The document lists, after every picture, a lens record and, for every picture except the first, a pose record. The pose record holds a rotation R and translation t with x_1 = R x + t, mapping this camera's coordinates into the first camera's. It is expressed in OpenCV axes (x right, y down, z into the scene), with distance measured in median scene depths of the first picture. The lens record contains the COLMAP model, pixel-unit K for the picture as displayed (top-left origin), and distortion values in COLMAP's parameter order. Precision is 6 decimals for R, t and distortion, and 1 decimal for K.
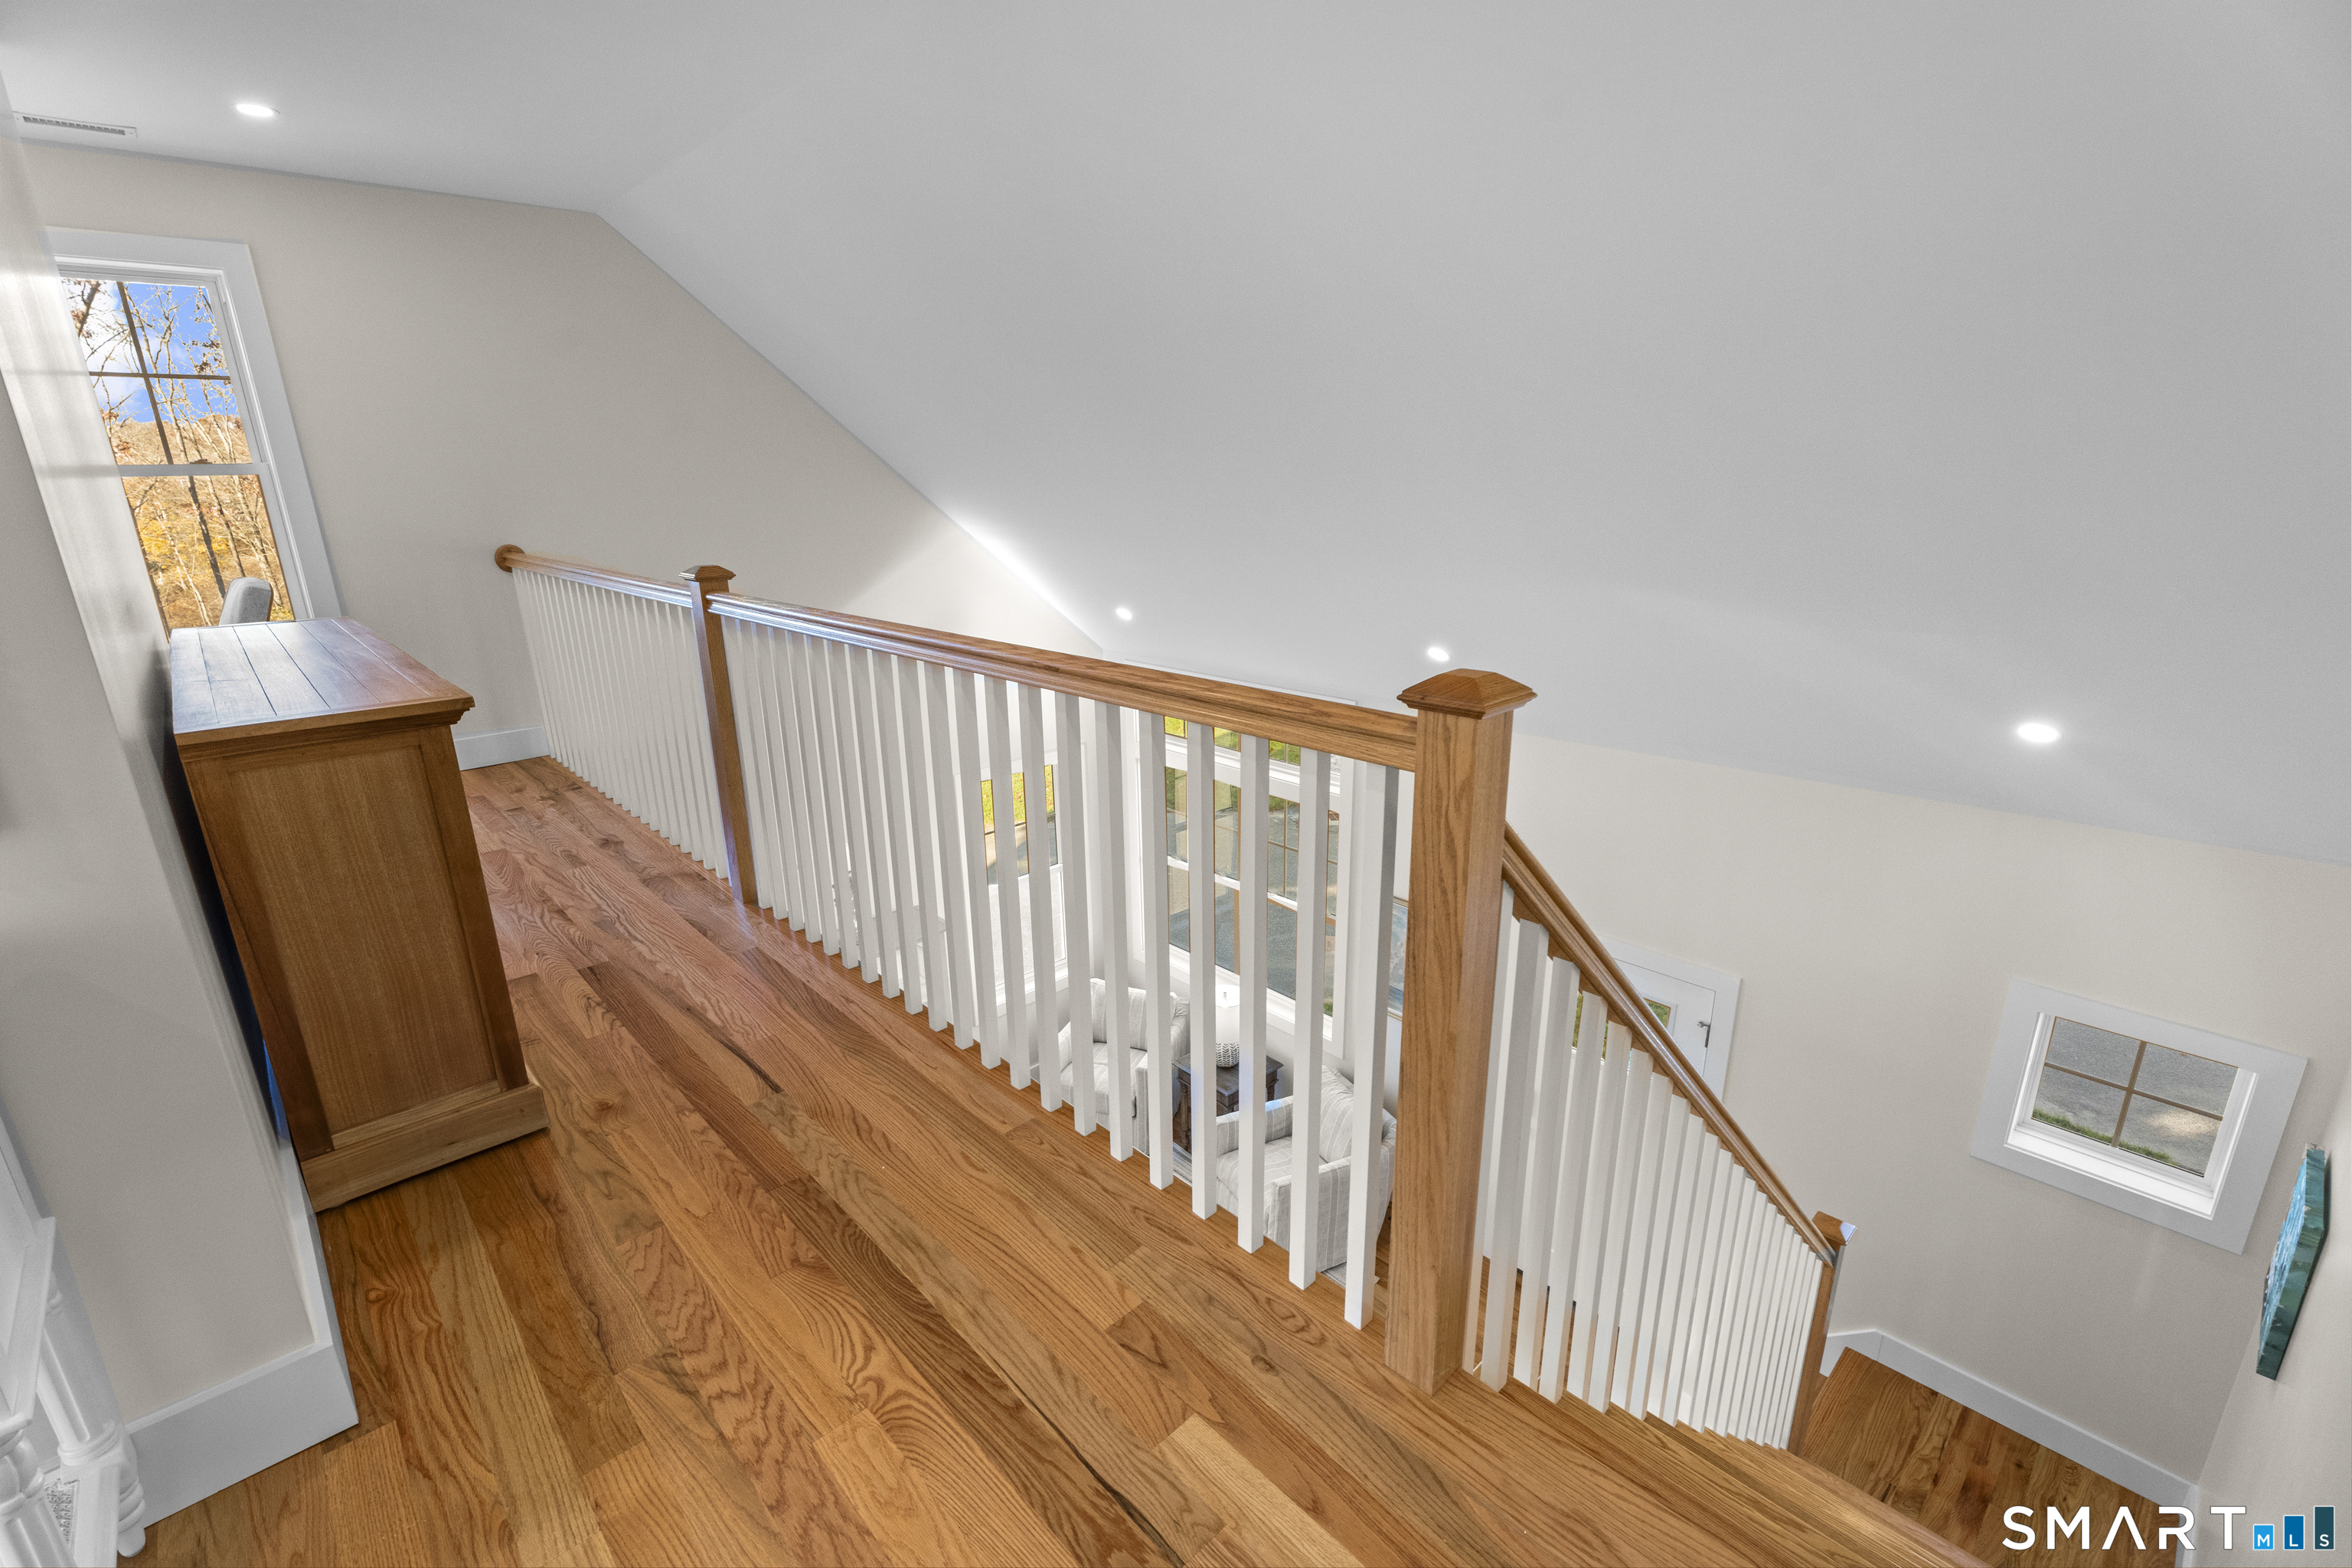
lens RADIAL K [[1065.3, 0, 1193.3], [0, 1065.3, 778.6], [0, 0, 1]] dist [0.016766, -0.005632]
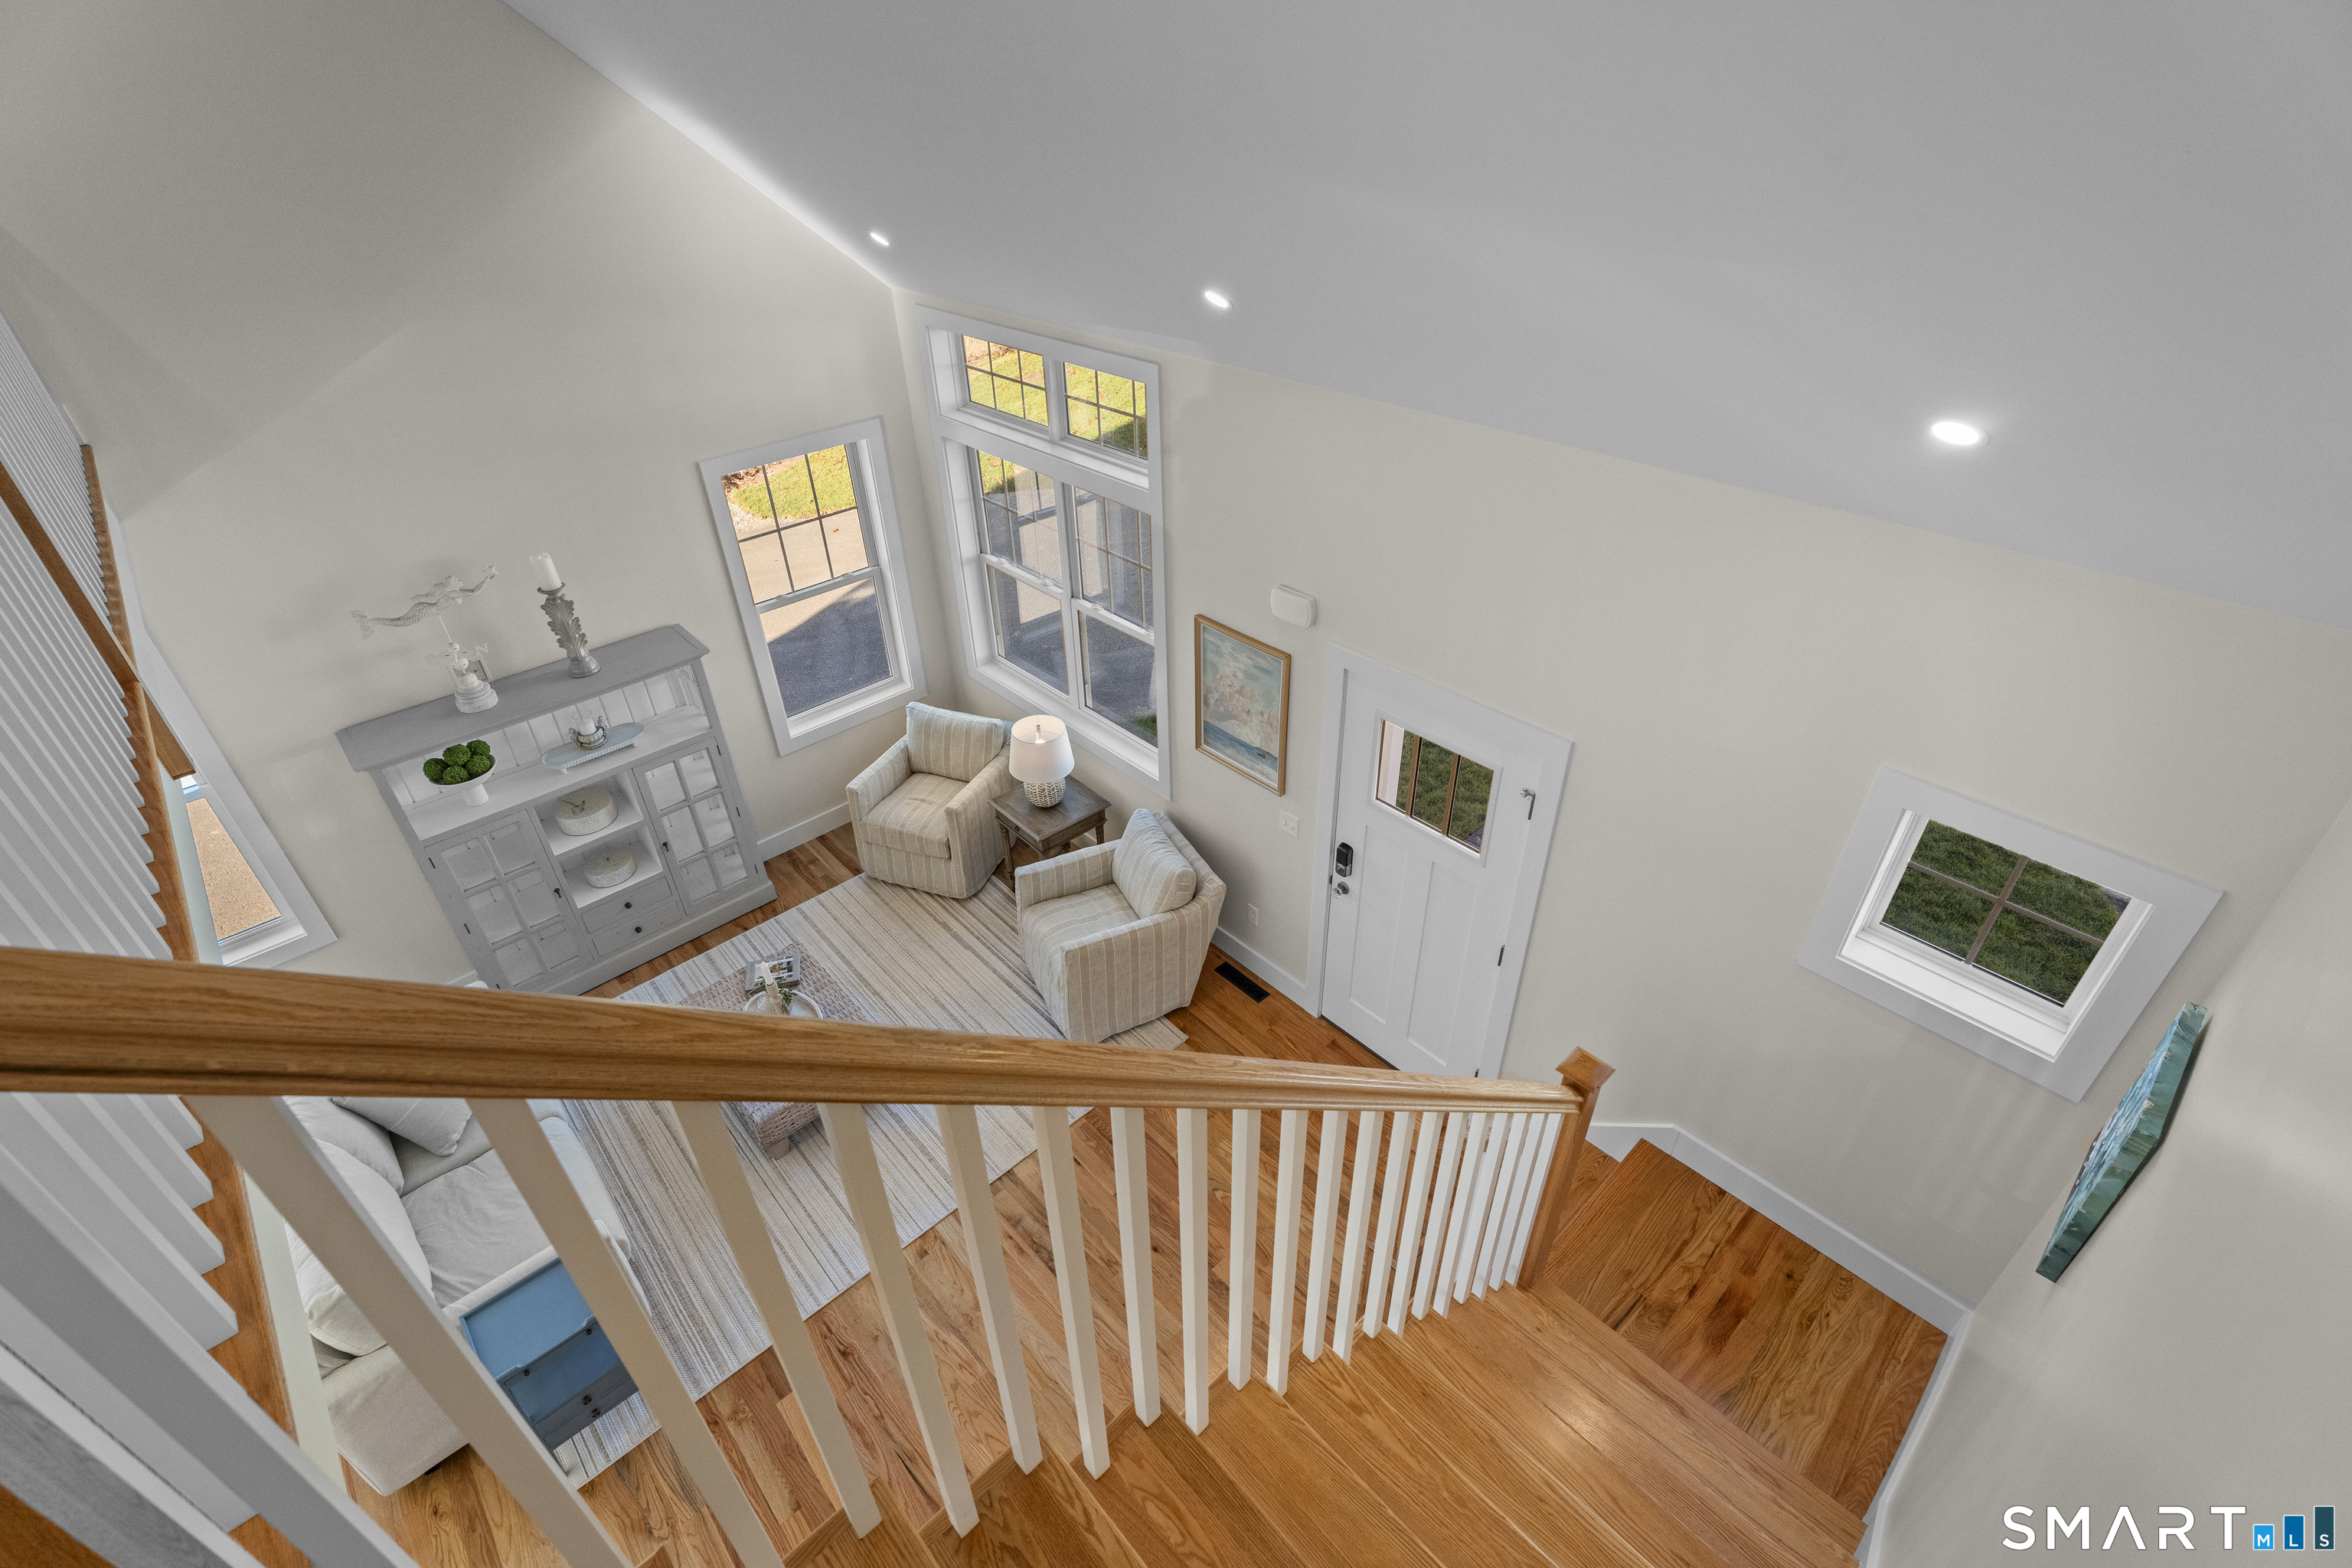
lens RADIAL K [[1065.3, 0, 1226.8], [0, 1065.3, 772.8], [0, 0, 1]] dist [0.016766, -0.005632]
pose [[0.999866, -0.006902, -0.014825, 0.481201], [0.011206, 0.949439, 0.313751, -0.082434], [0.011910, -0.313876, 0.949389, 0.420163]]
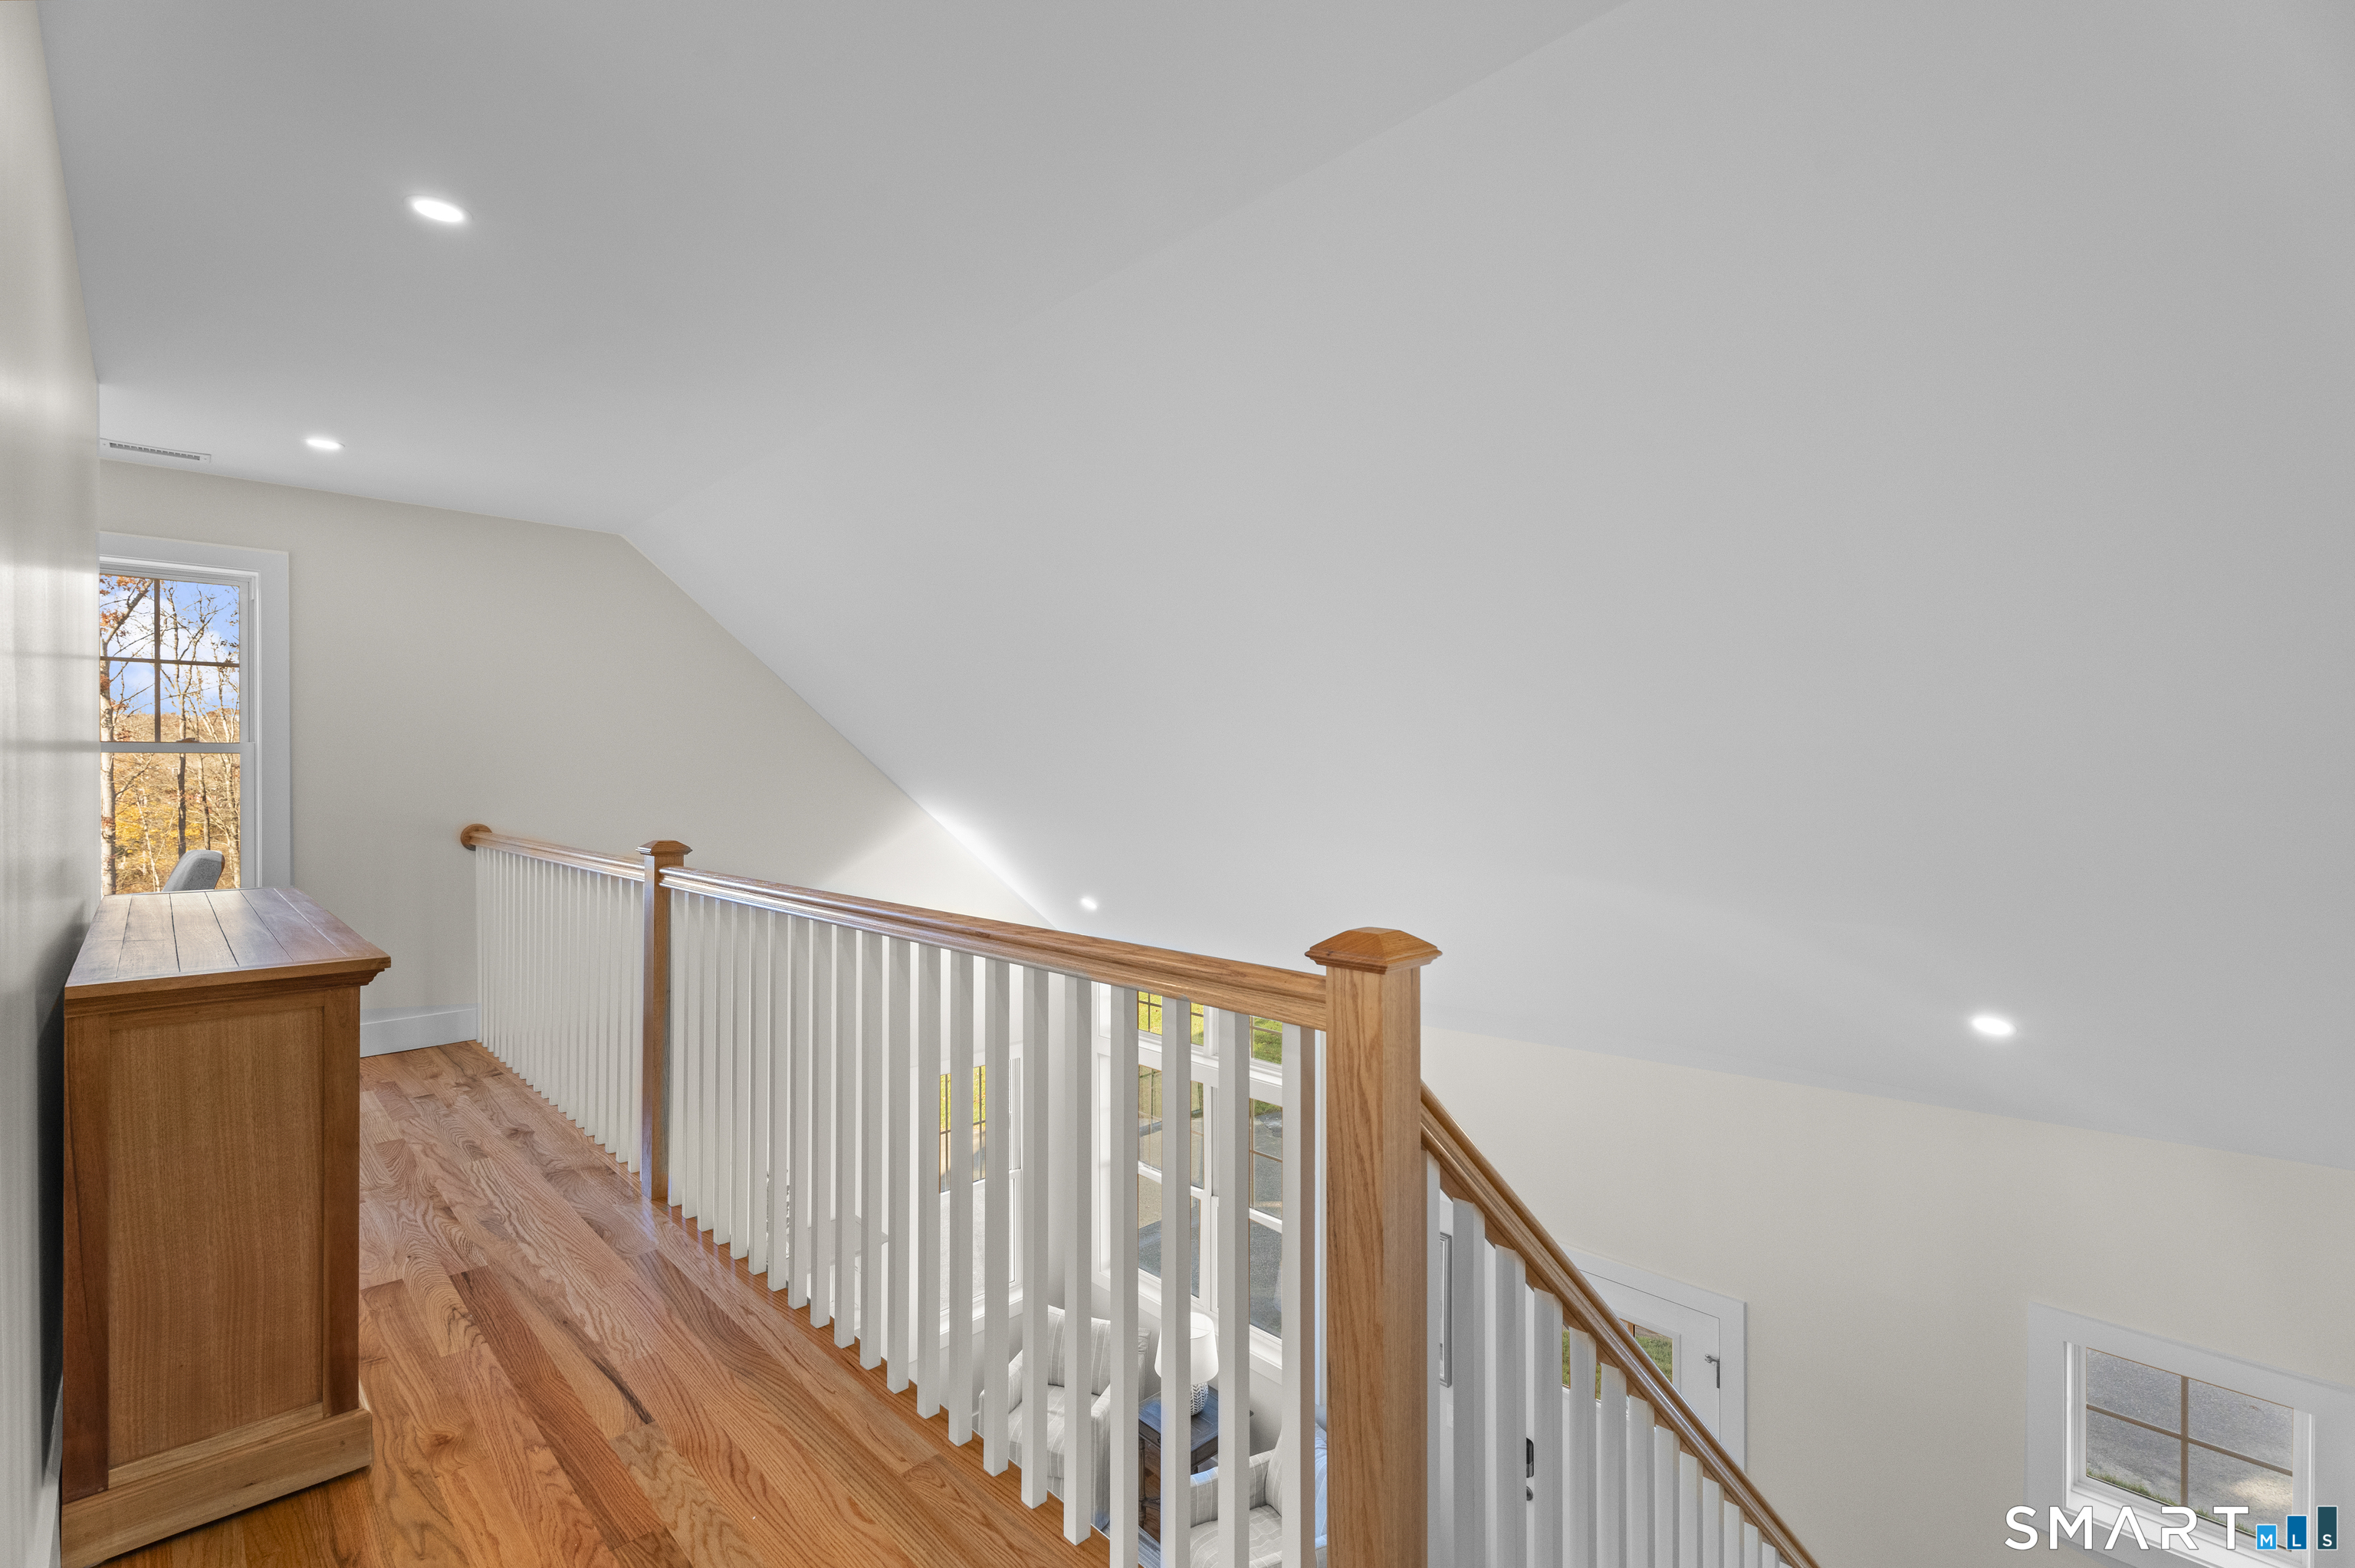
lens RADIAL K [[1066.5, 0, 1208.1], [0, 1066.5, 757.6], [0, 0, 1]] dist [0.016766, -0.005632]
pose [[0.999585, 0.012689, 0.025870, 0.035041], [-0.004547, 0.956034, -0.293220, 0.022516], [-0.028453, 0.292980, 0.955695, -0.016030]]
